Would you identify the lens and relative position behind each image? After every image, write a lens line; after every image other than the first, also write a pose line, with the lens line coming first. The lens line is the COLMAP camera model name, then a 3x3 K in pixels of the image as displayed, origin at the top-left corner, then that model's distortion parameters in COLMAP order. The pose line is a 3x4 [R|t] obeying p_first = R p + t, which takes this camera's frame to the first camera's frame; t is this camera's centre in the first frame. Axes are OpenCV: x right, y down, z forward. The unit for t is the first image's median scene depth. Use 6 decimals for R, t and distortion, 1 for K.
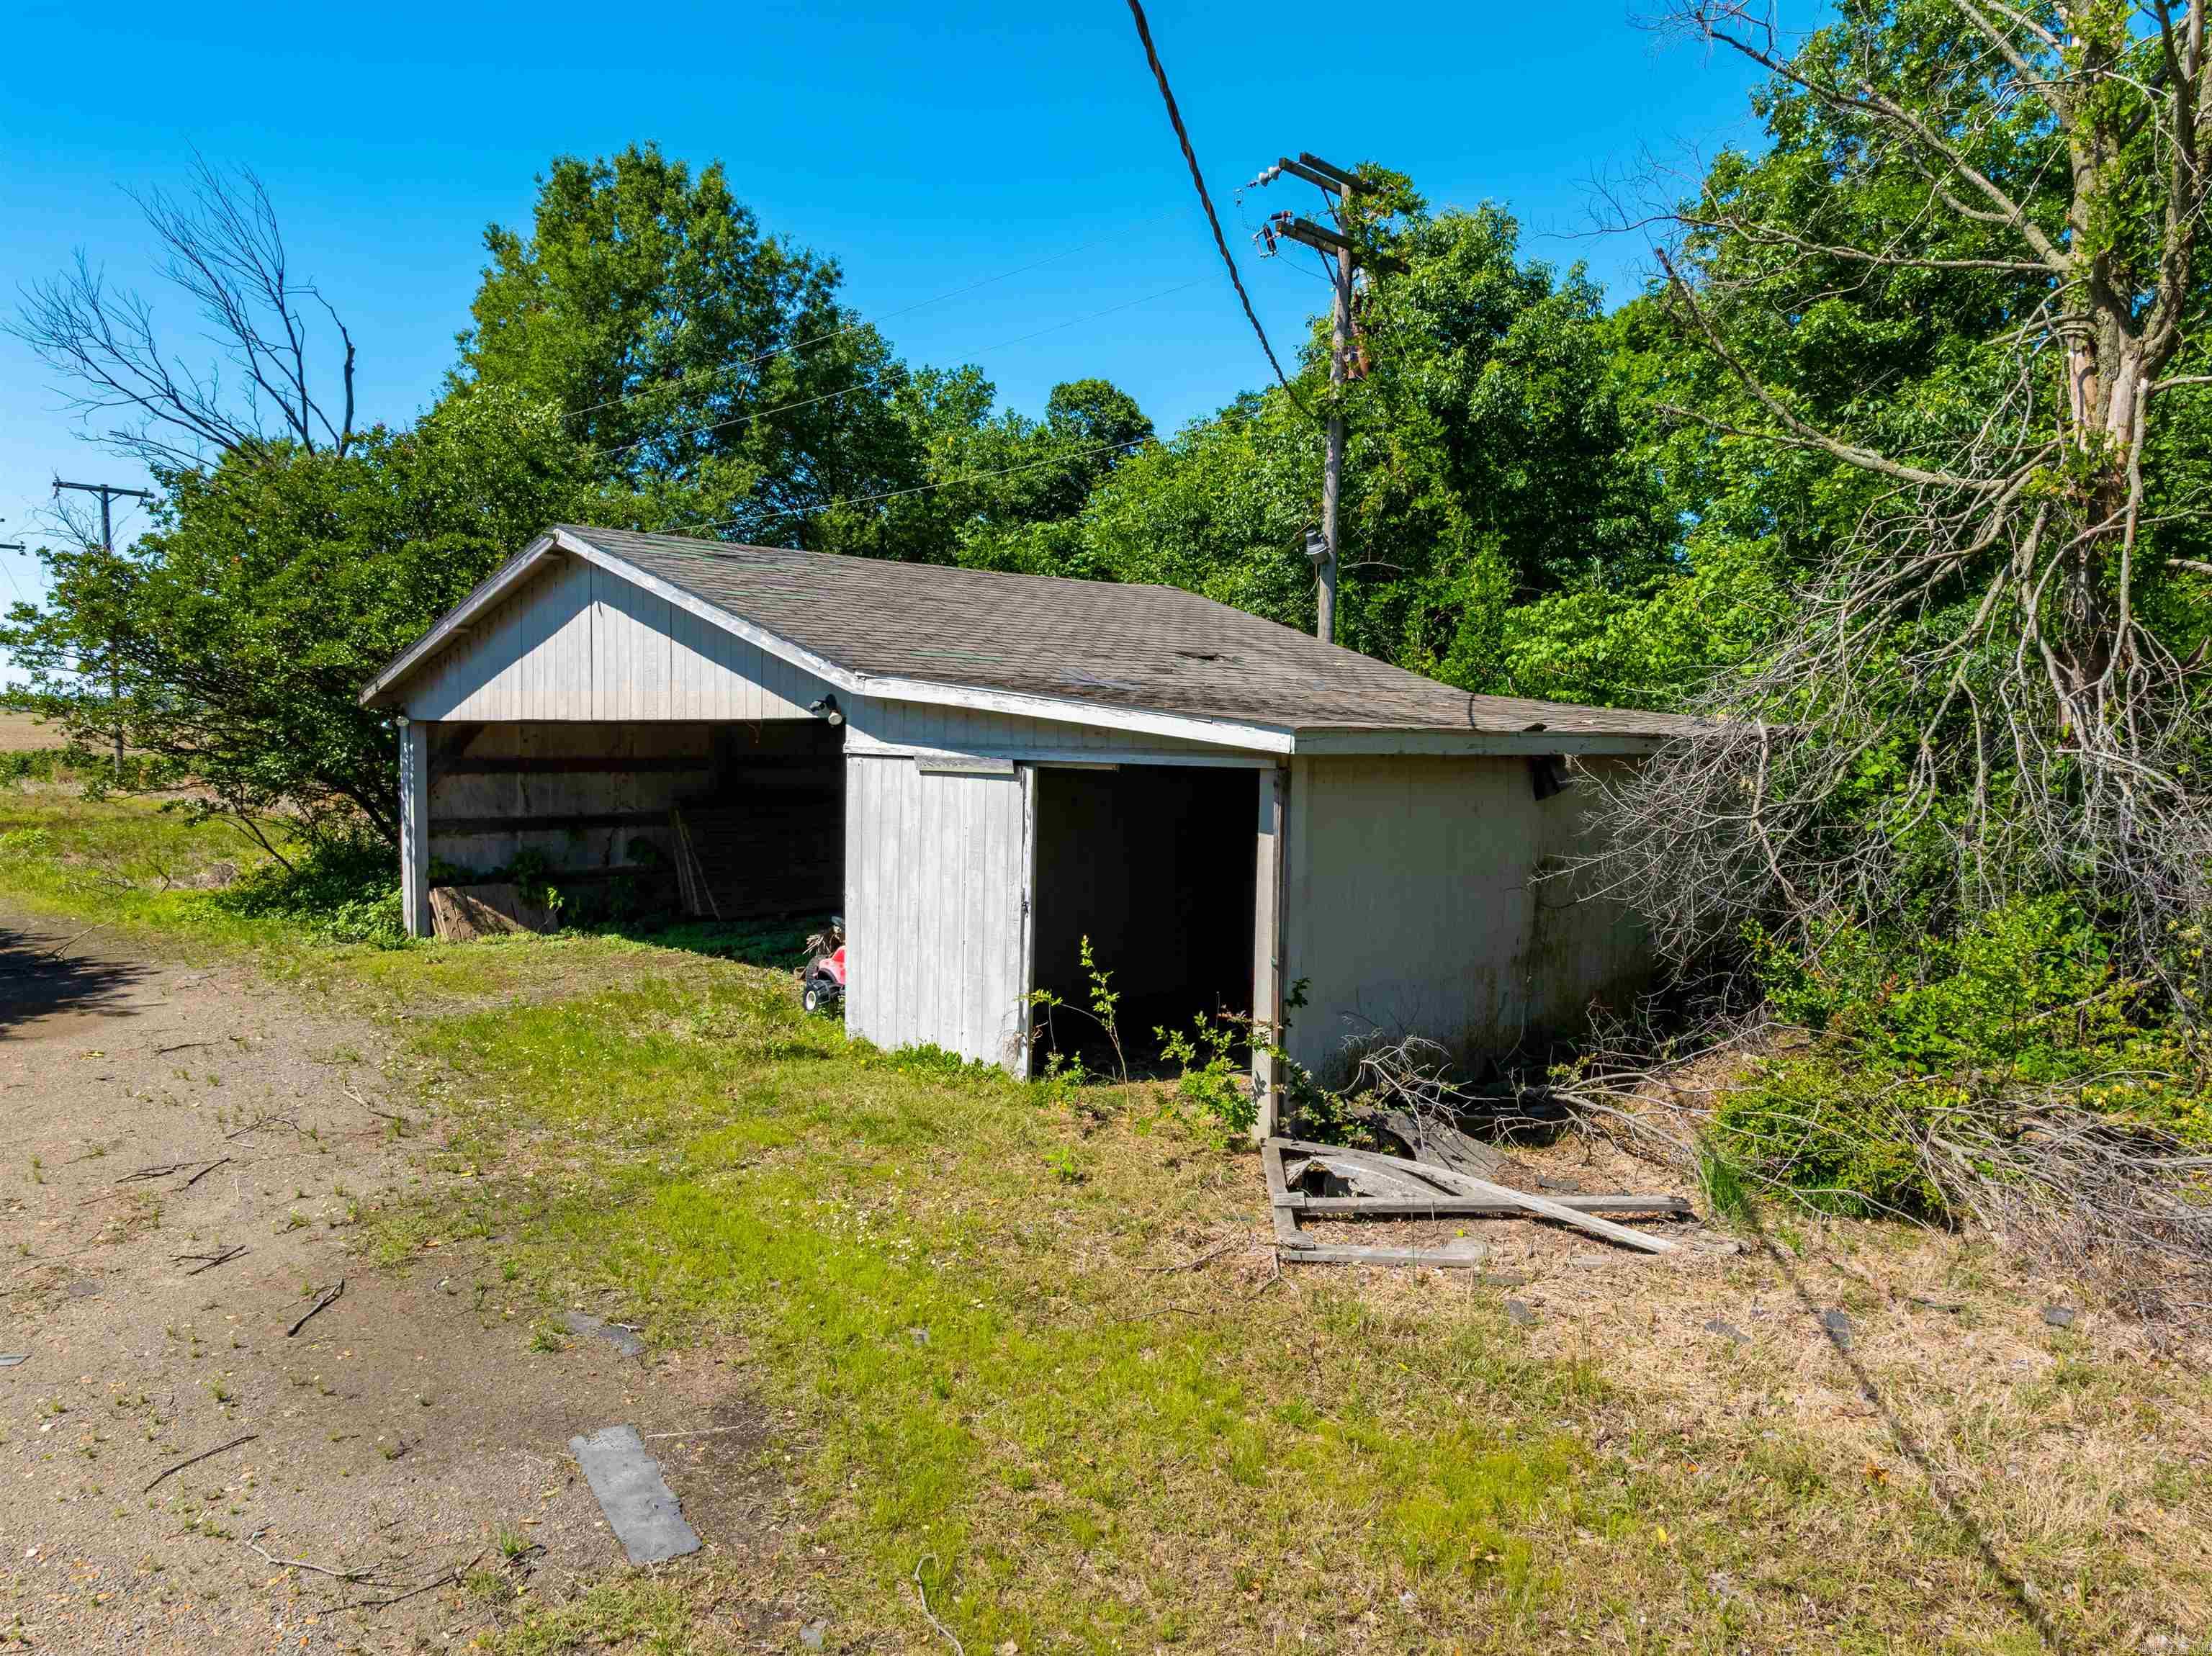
lens RADIAL K [[1538.2, 0, 1133.8], [0, 1538.2, 823.4], [0, 0, 1]] dist [-0.019273, 0.009859]
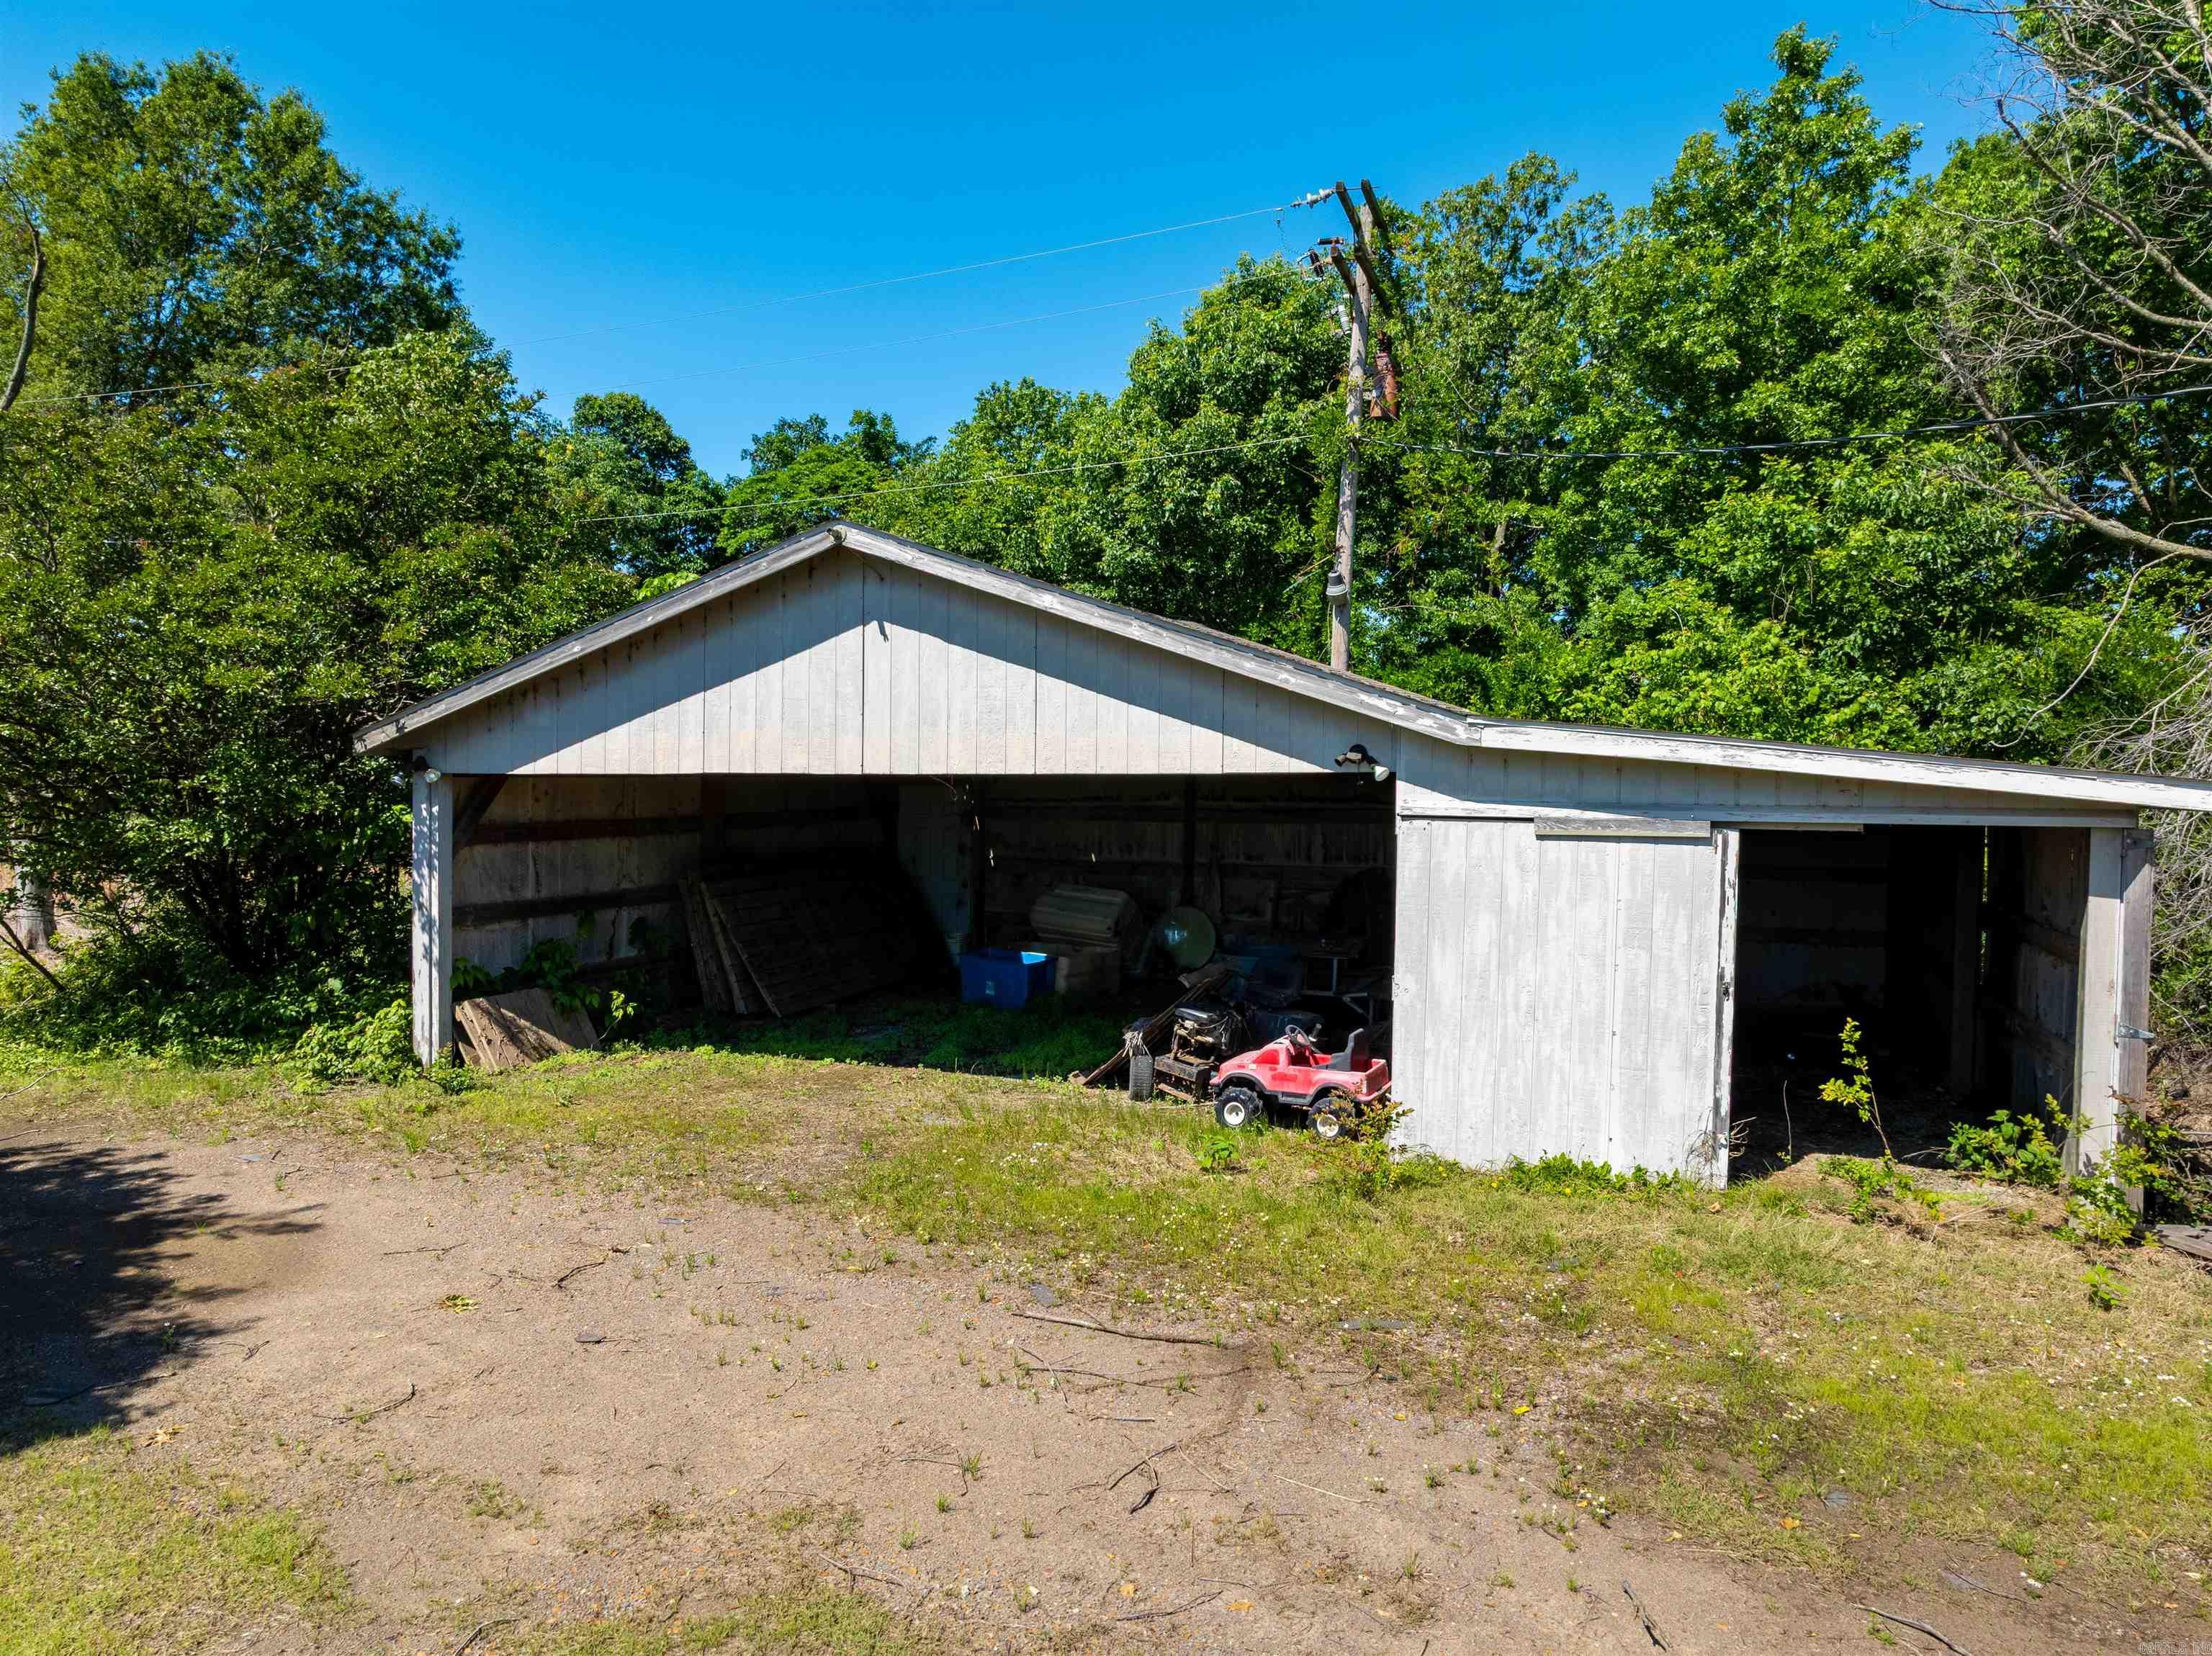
lens RADIAL K [[1538.2, 0, 1133.8], [0, 1538.2, 823.4], [0, 0, 1]] dist [-0.019273, 0.009859]
pose [[0.924056, -0.016036, 0.381921, -0.522050], [0.026277, 0.999421, -0.021612, -0.021797], [-0.381353, 0.030006, 0.923942, 0.233350]]
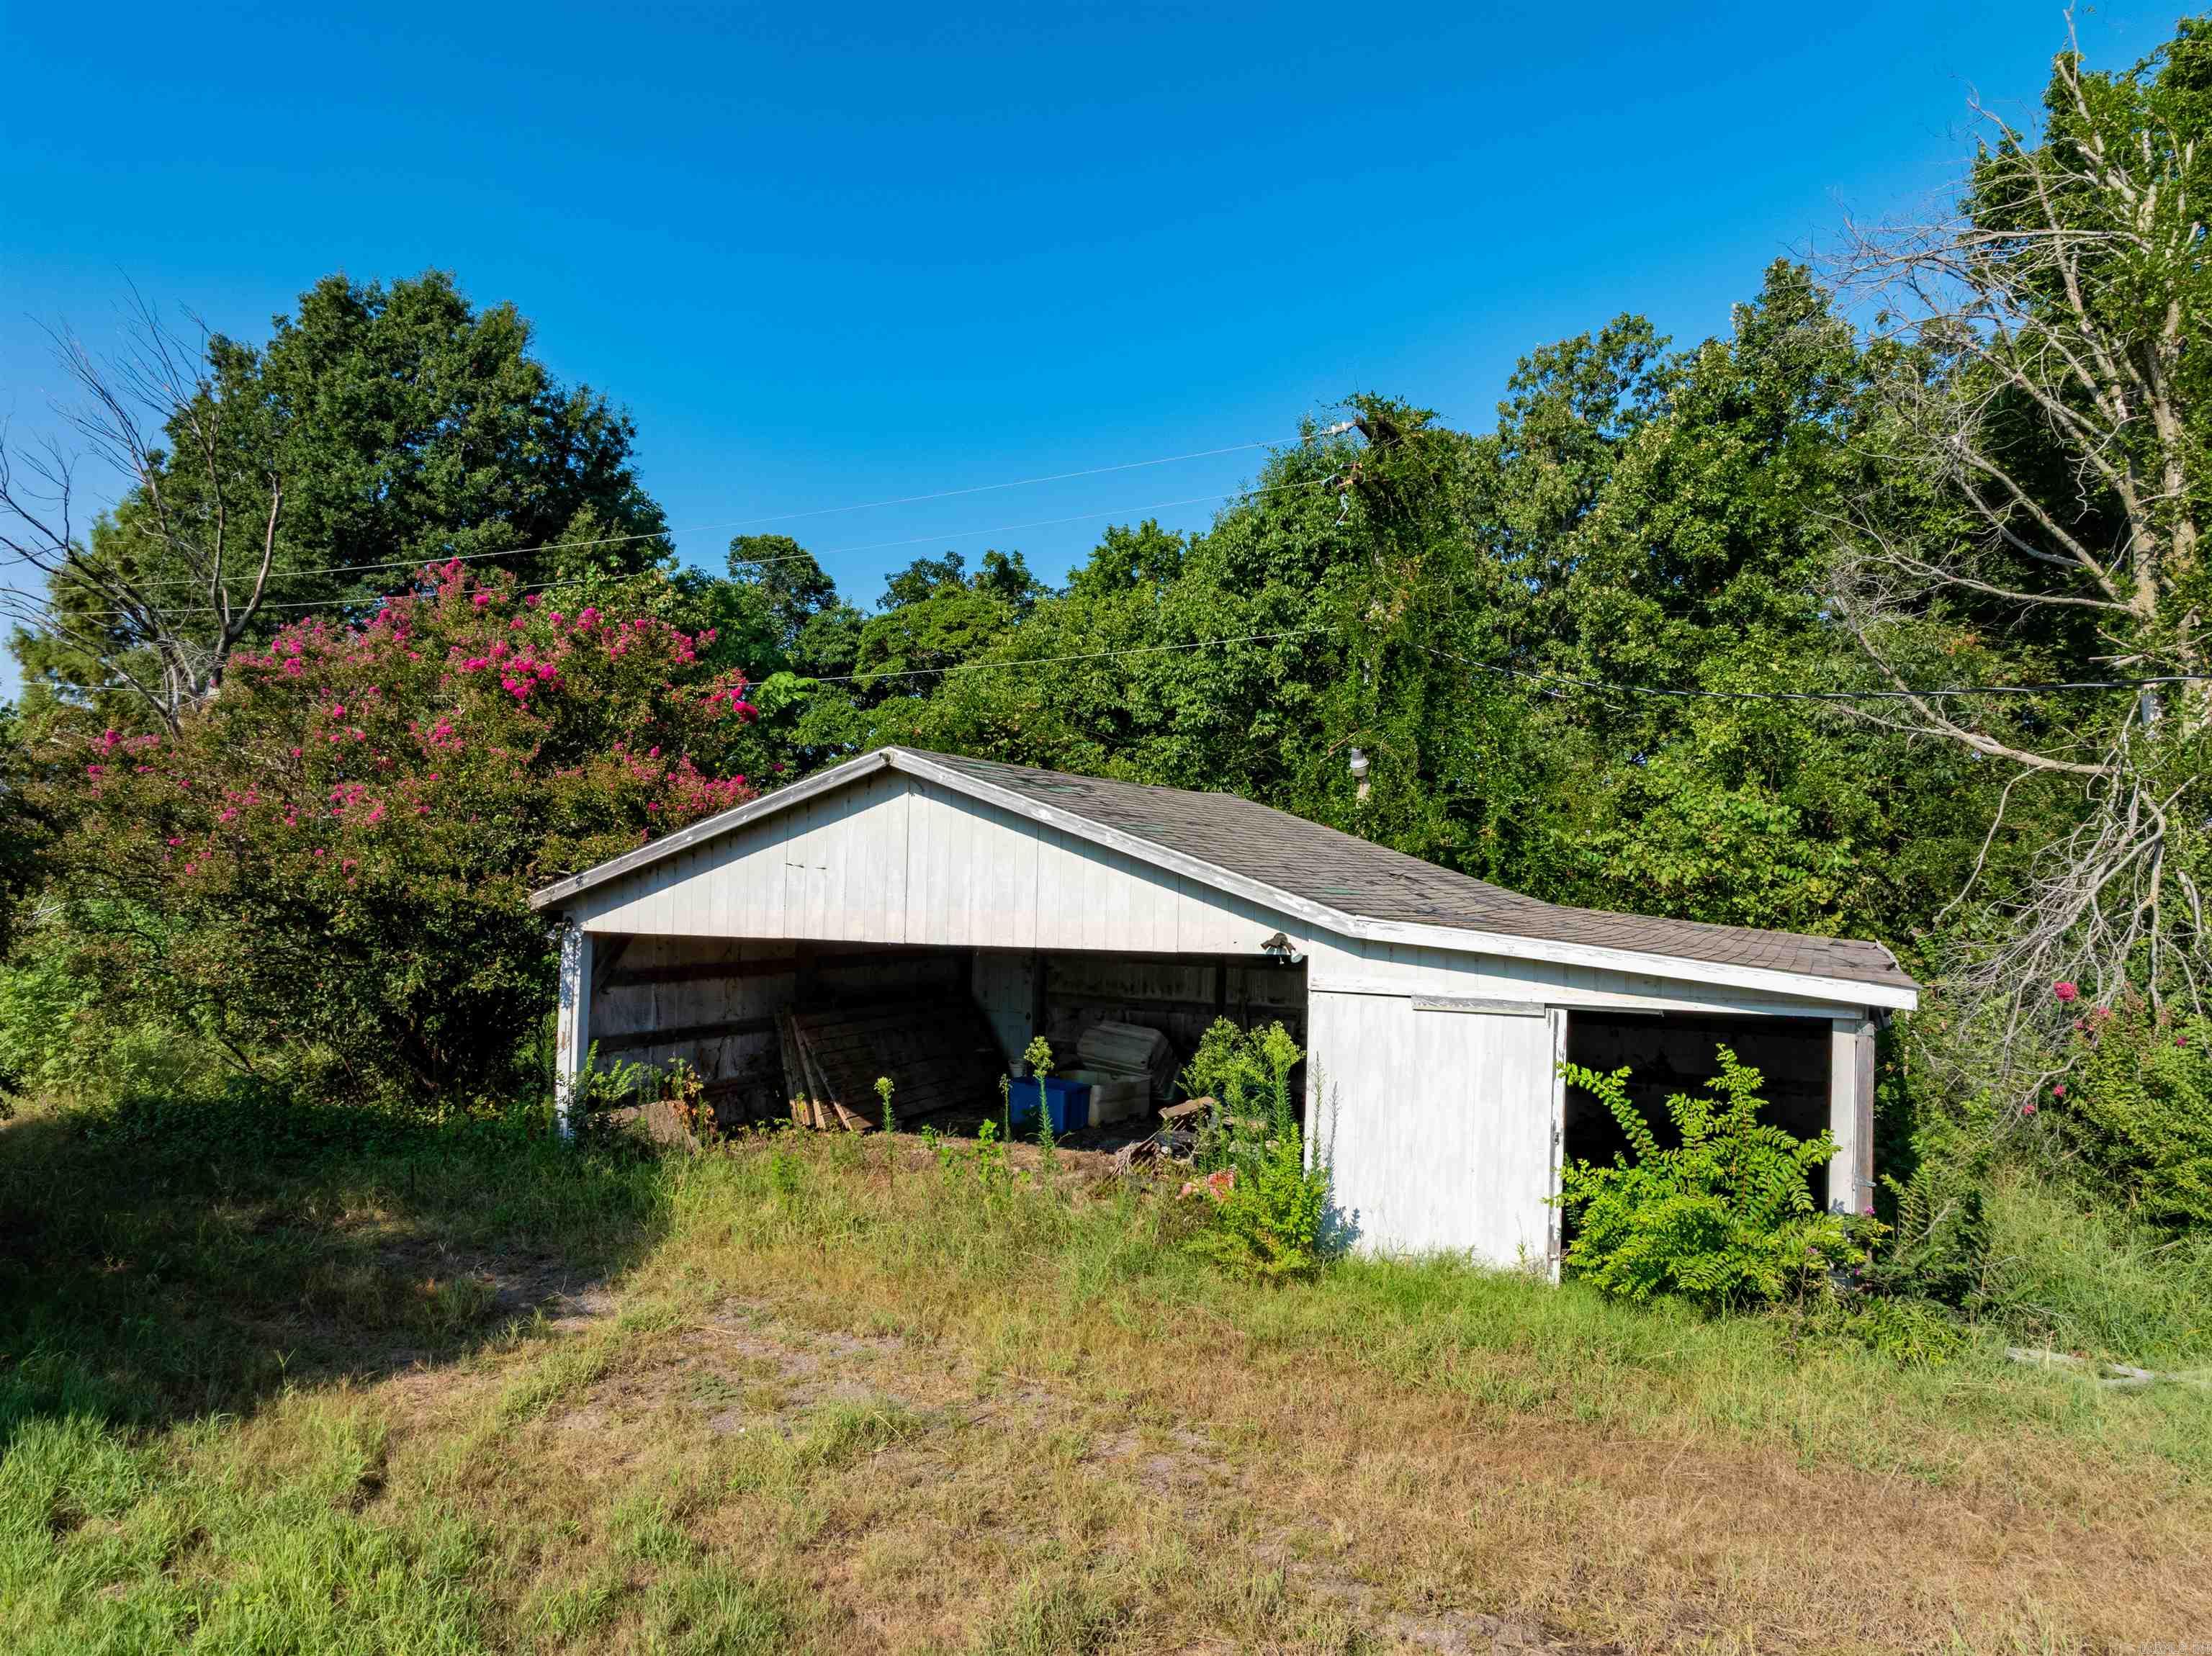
lens RADIAL K [[1549.4, 0, 1132.0], [0, 1549.4, 773.8], [0, 0, 1]] dist [-0.024541, 0.002382]
pose [[0.954960, 0.031662, 0.295041, -0.509317], [0.005766, 0.992124, -0.125131, -0.048067], [-0.296679, 0.121196, 0.947256, 0.018384]]
